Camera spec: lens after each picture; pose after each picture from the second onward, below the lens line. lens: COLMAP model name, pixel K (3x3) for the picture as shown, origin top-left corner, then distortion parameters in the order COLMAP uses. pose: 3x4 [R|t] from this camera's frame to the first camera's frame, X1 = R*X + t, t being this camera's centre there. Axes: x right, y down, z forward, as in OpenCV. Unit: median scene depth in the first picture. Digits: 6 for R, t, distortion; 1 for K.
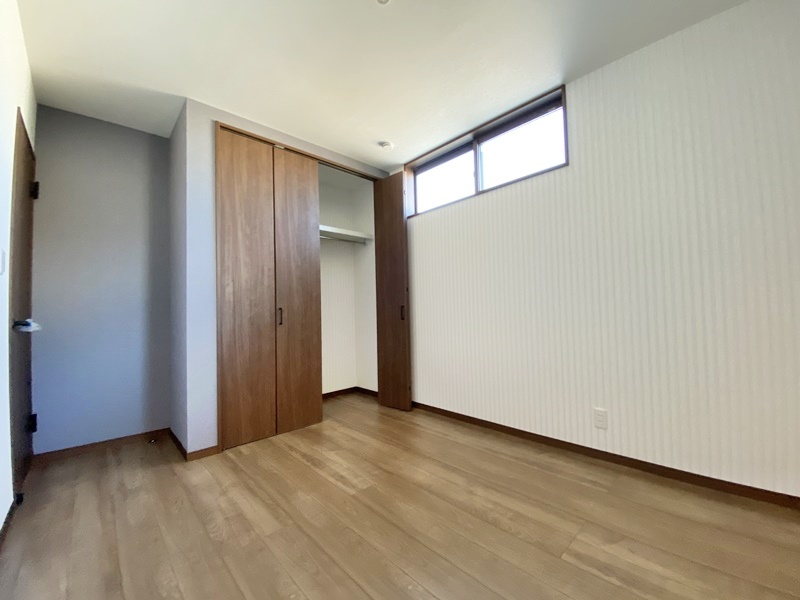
lens RADIAL K [[323.8, 0, 397.6], [0, 323.8, 302.3], [0, 0, 1]] dist [0.029937, -0.024947]
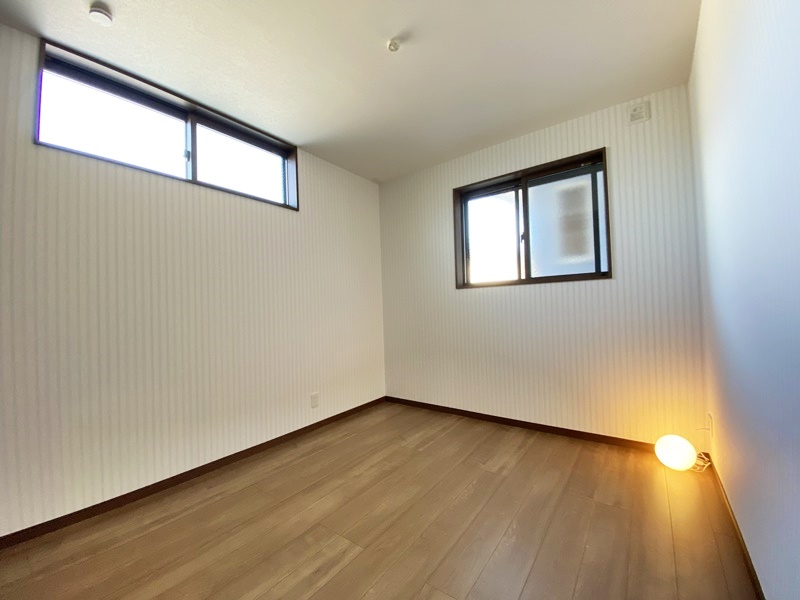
lens RADIAL K [[321.2, 0, 398.3], [0, 321.2, 303.7], [0, 0, 1]] dist [0.034674, -0.023887]
pose [[-0.159637, 0.044774, 0.986160, -0.854631], [0.011974, 0.998985, -0.043418, 0.005704], [-0.987103, 0.004878, -0.160011, 0.895056]]
